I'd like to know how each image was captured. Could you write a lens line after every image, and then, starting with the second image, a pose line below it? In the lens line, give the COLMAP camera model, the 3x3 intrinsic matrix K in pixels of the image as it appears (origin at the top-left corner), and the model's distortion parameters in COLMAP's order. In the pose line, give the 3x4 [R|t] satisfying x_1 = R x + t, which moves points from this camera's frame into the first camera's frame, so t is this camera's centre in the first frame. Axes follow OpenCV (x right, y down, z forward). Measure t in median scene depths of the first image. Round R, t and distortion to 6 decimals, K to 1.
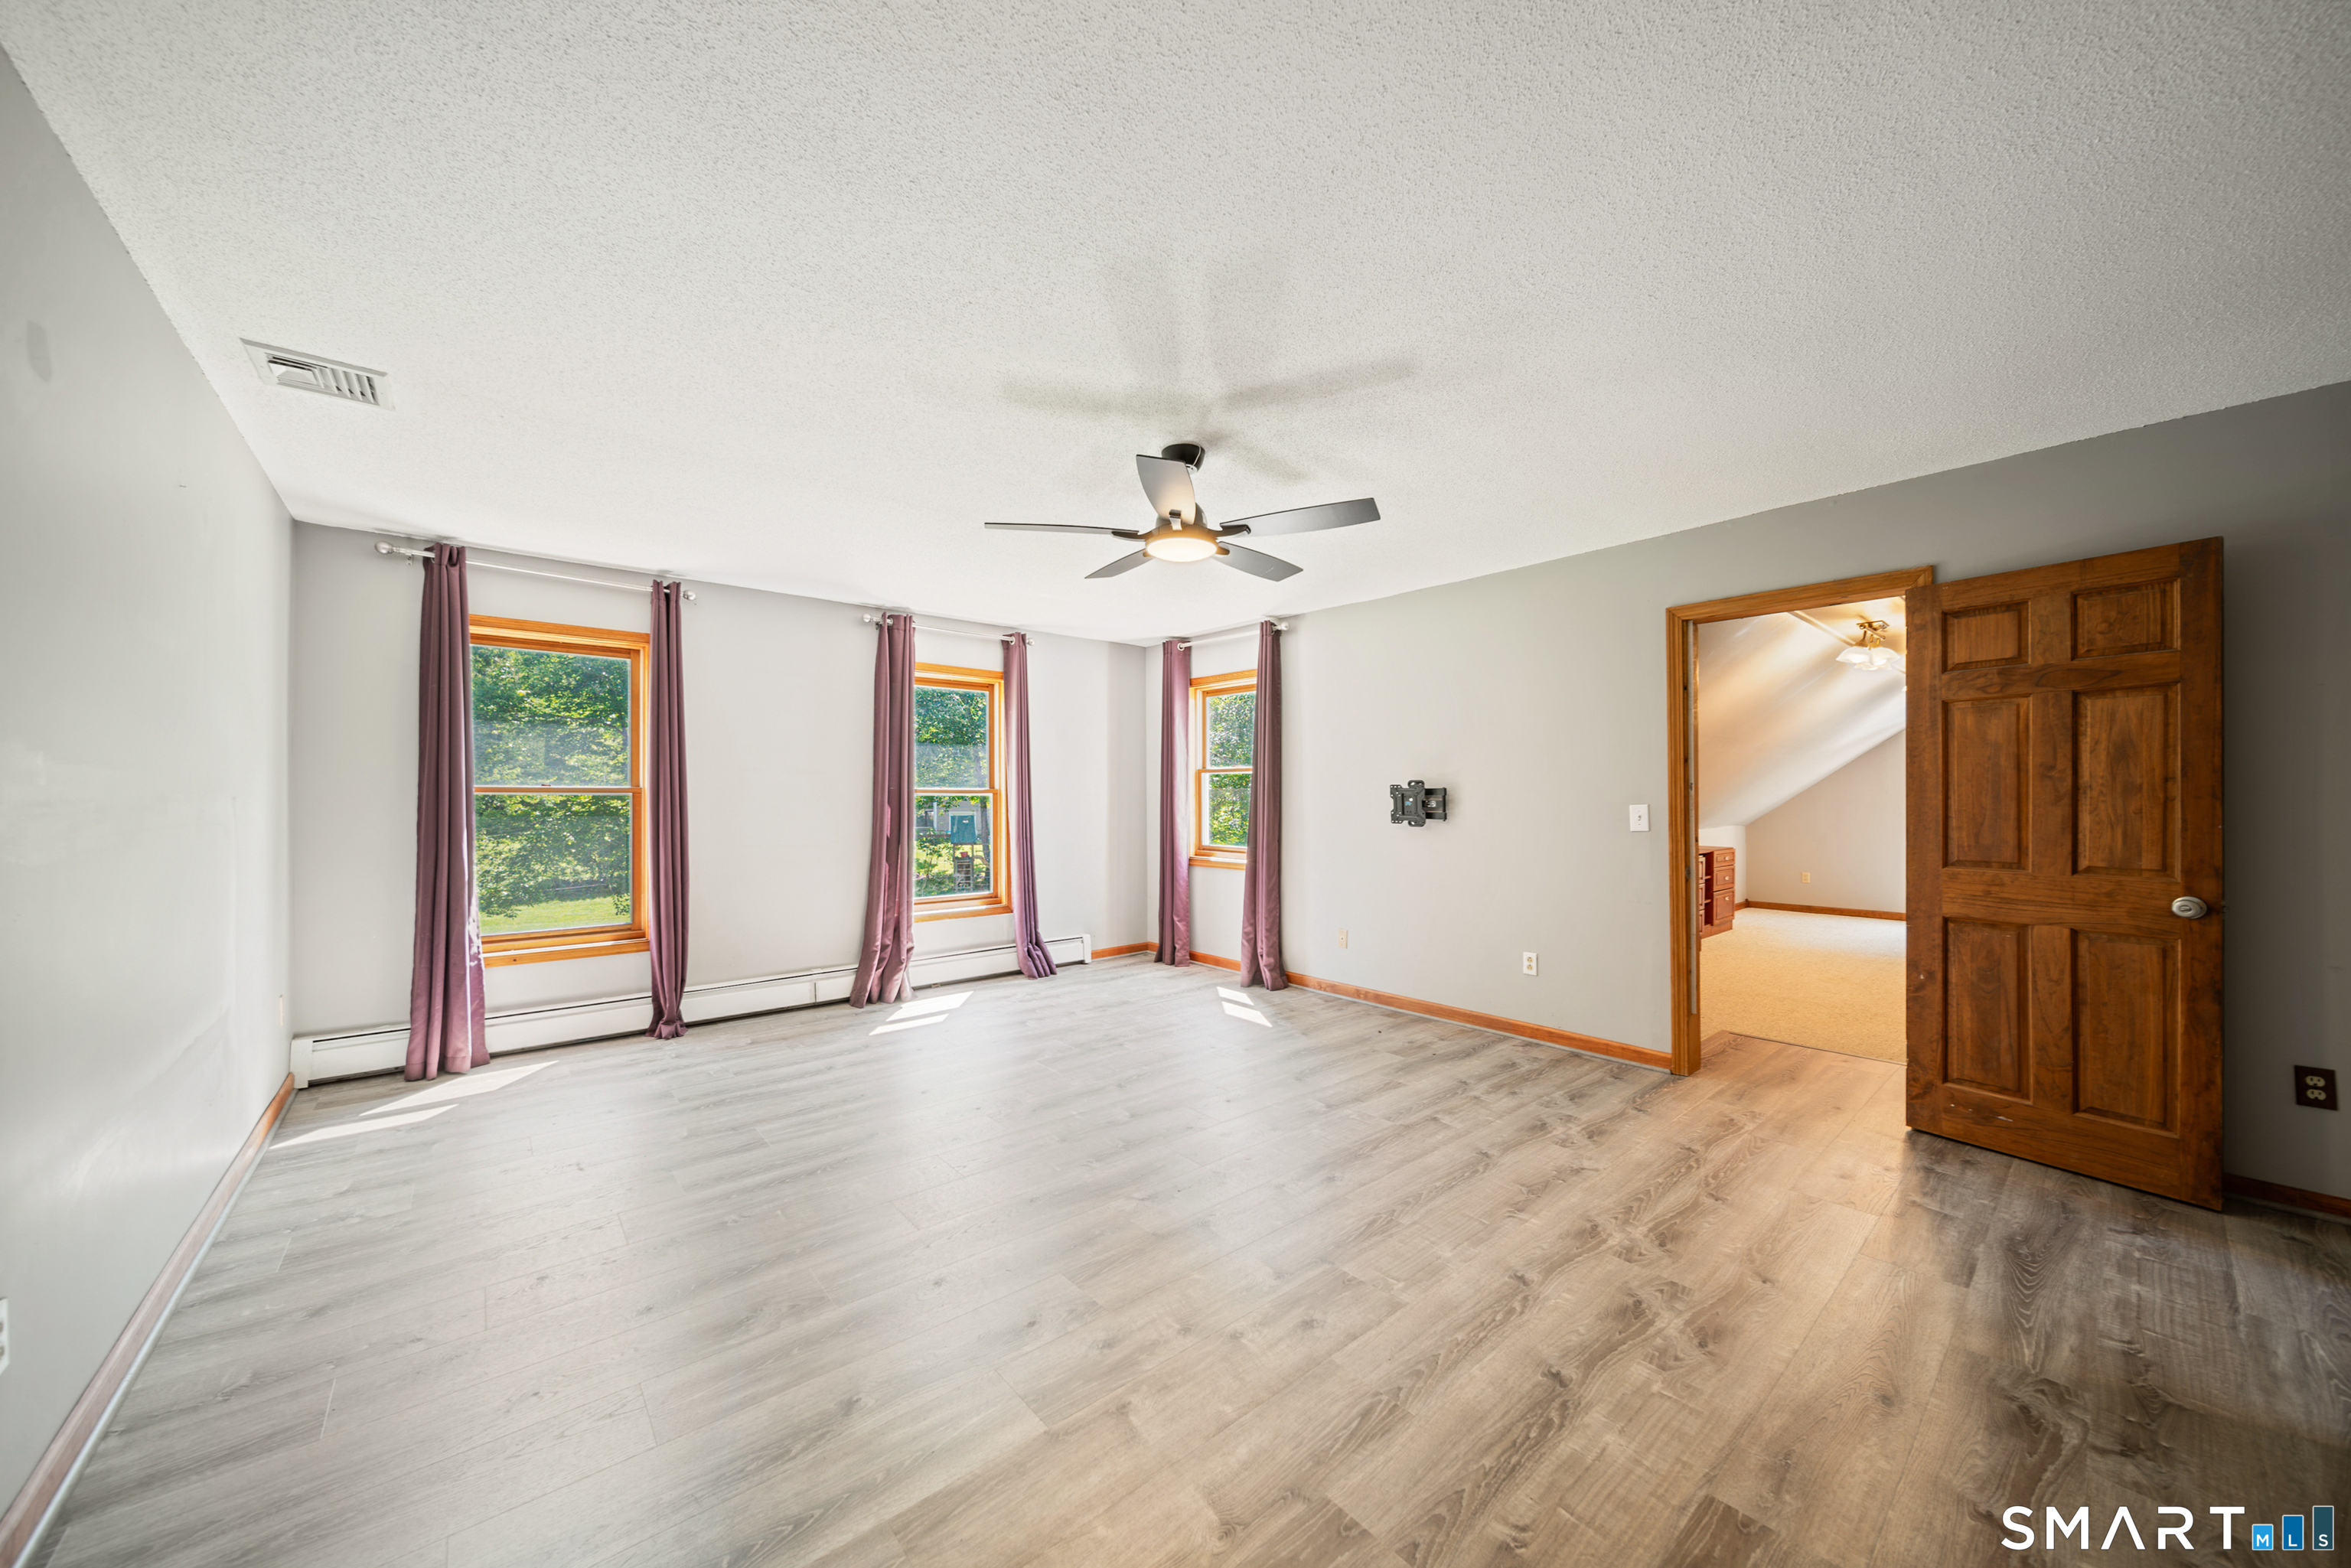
lens RADIAL K [[834.9, 0, 1174.3], [0, 834.9, 792.3], [0, 0, 1]] dist [-0.000645, -0.000735]
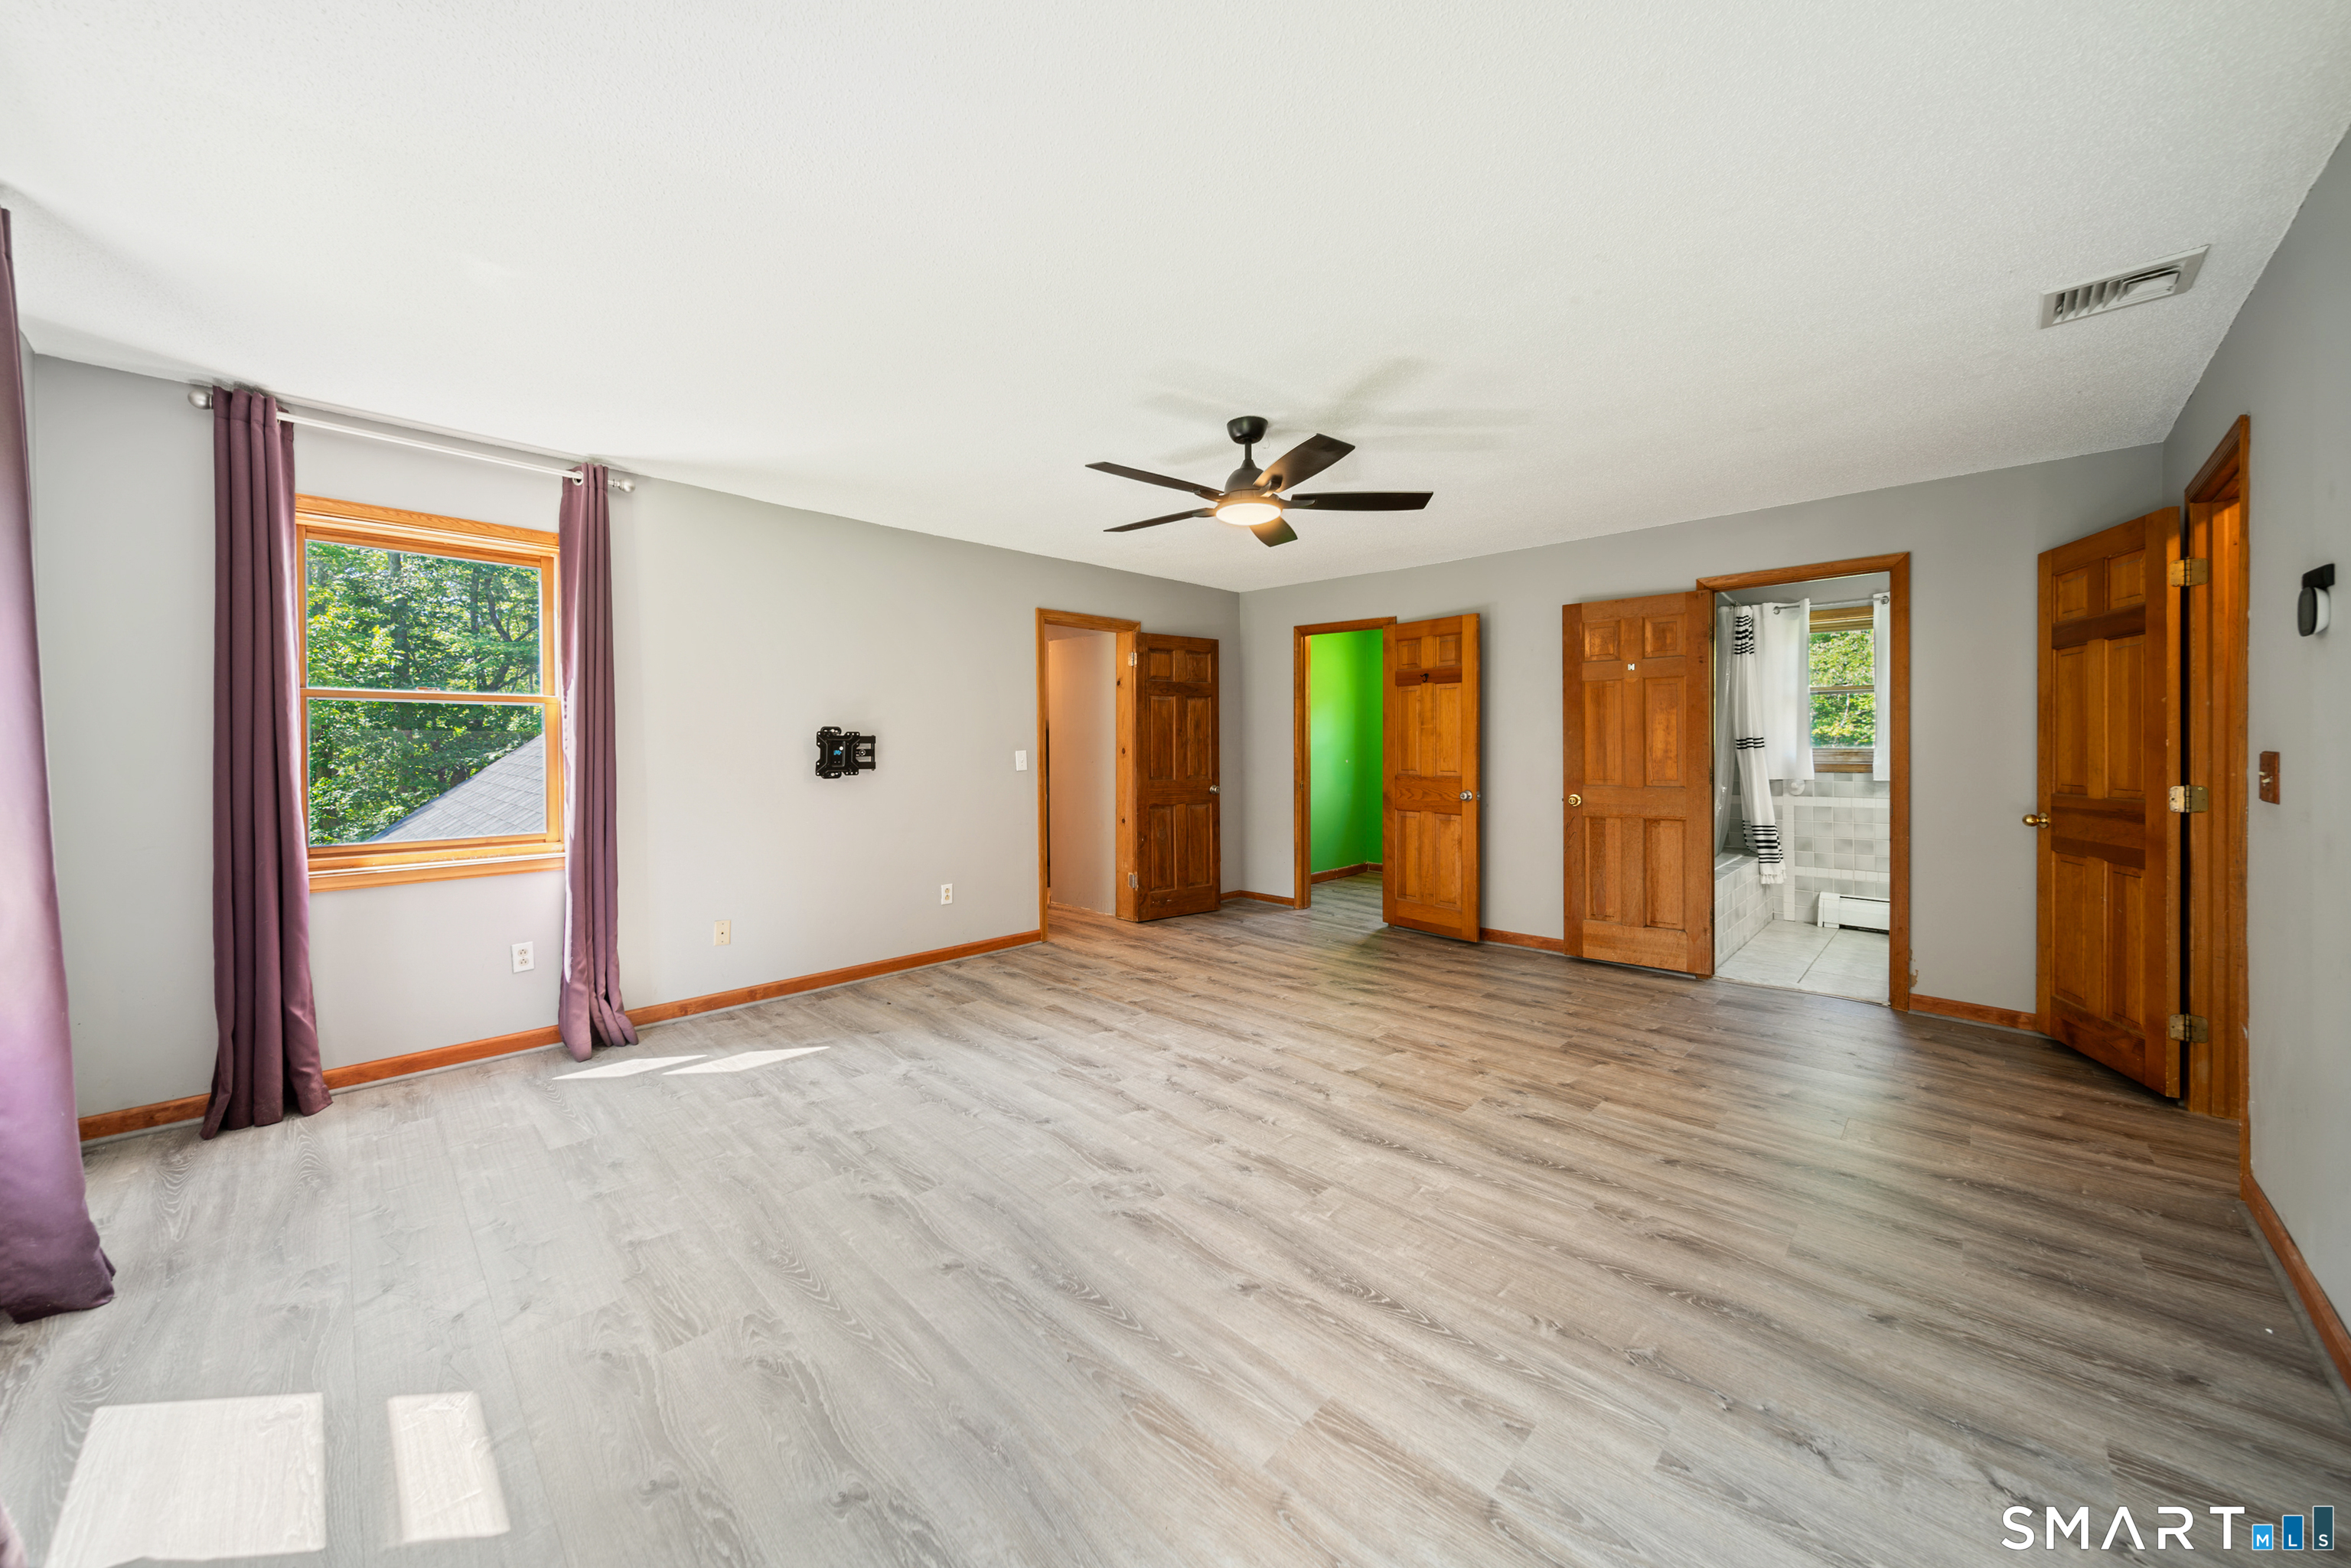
lens RADIAL K [[834.9, 0, 1154.5], [0, 834.9, 751.2], [0, 0, 1]] dist [-0.000645, -0.000735]
pose [[-0.090032, -0.009481, 0.995894, -0.983773], [-0.002712, 0.999953, 0.009274, 0.004479], [-0.995935, -0.001866, -0.090053, 1.141011]]
